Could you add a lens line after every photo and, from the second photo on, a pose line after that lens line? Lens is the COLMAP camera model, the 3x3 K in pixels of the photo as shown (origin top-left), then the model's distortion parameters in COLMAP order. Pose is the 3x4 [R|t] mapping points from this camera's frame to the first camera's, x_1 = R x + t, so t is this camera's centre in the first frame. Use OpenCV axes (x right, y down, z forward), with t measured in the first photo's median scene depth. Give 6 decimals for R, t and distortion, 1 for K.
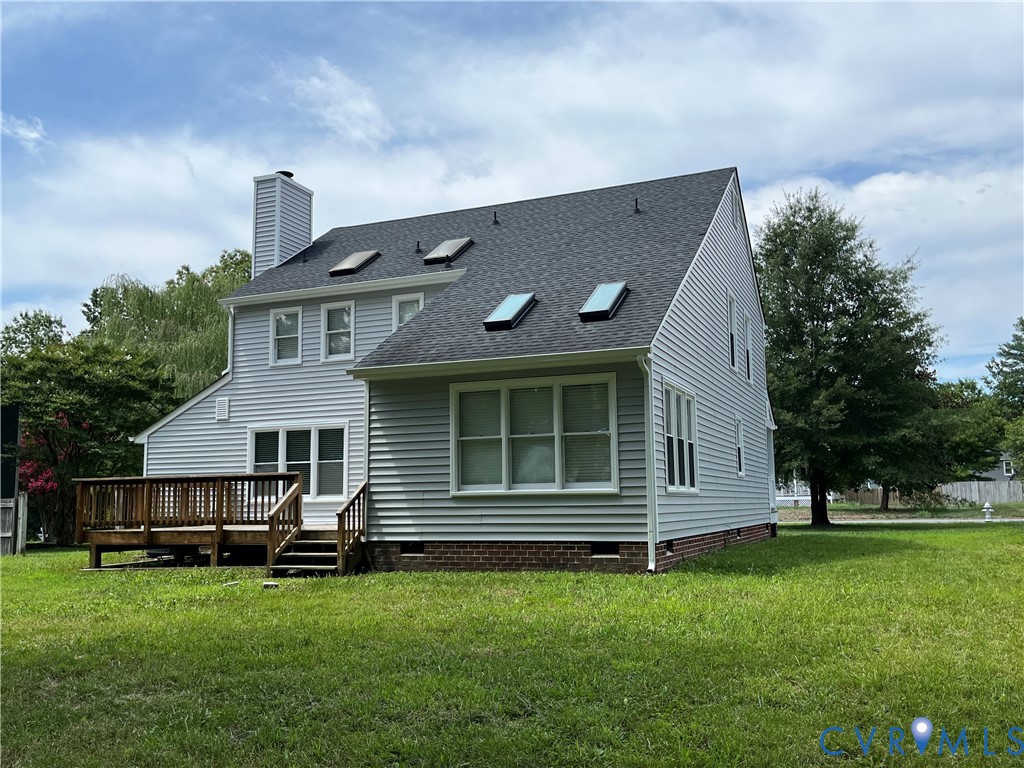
lens RADIAL K [[910.1, 0, 538.9], [0, 910.1, 402.7], [0, 0, 1]] dist [0.061405, -0.052390]
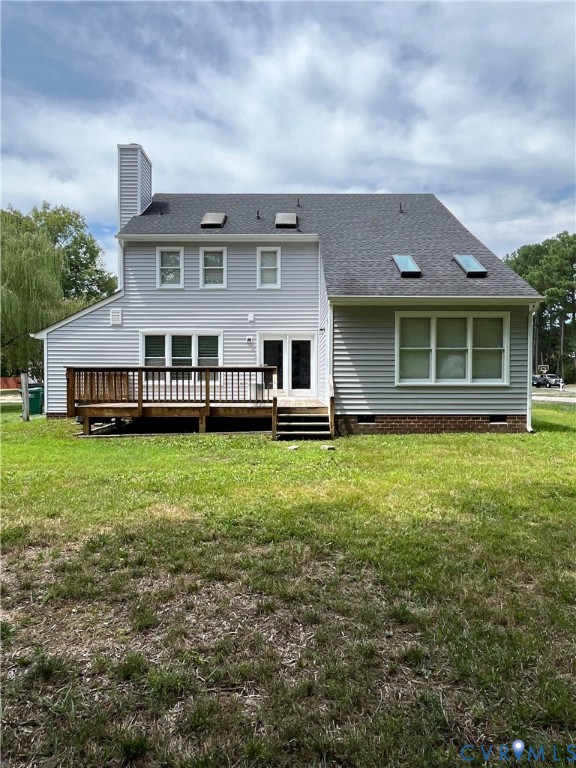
lens RADIAL K [[487.7, 0, 286.0], [0, 487.7, 389.1], [0, 0, 1]] dist [-0.026158, -0.008808]
pose [[0.917105, 0.009335, 0.398536, -0.556739], [-0.056888, 0.992558, 0.107663, 0.029499], [-0.394565, -0.121410, 0.910812, 0.312147]]
